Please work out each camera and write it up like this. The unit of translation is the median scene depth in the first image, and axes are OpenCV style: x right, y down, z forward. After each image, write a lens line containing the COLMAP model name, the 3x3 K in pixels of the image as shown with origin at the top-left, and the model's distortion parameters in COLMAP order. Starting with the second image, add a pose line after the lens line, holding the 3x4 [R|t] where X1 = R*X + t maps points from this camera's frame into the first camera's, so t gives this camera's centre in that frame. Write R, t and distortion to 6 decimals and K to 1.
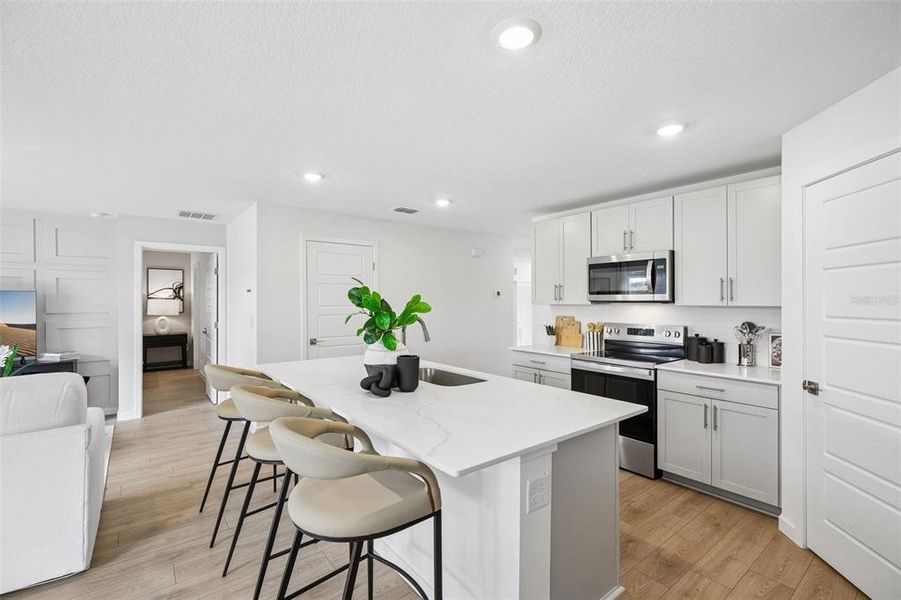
lens RADIAL K [[405.3, 0, 452.4], [0, 405.3, 303.1], [0, 0, 1]] dist [-0.002118, 0.000301]
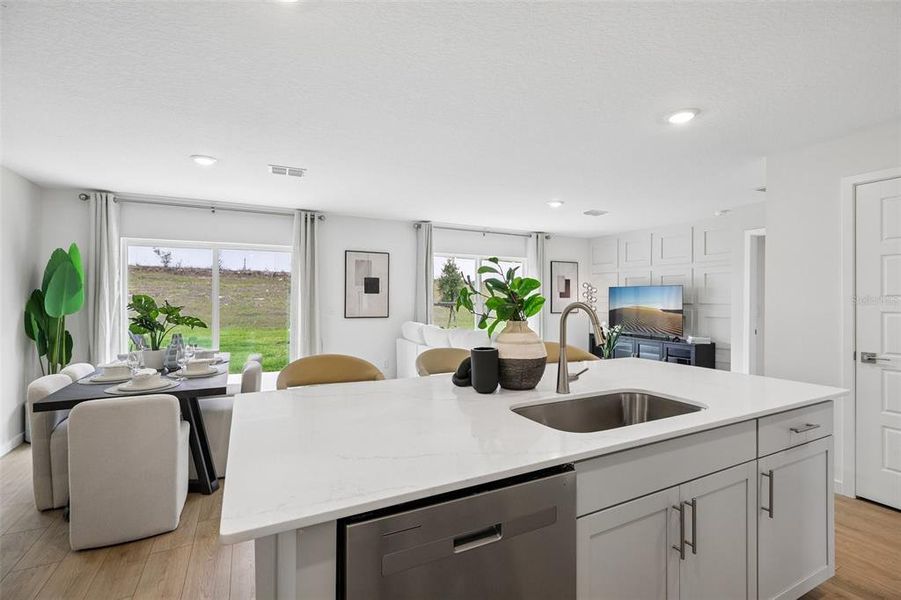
lens RADIAL K [[405.3, 0, 452.4], [0, 405.3, 303.1], [0, 0, 1]] dist [-0.002118, 0.000301]
pose [[-0.200011, 0.010516, -0.979737, 0.449739], [-0.008082, 0.999891, 0.012382, 0.020649], [0.979760, 0.010395, -0.199904, 0.716553]]
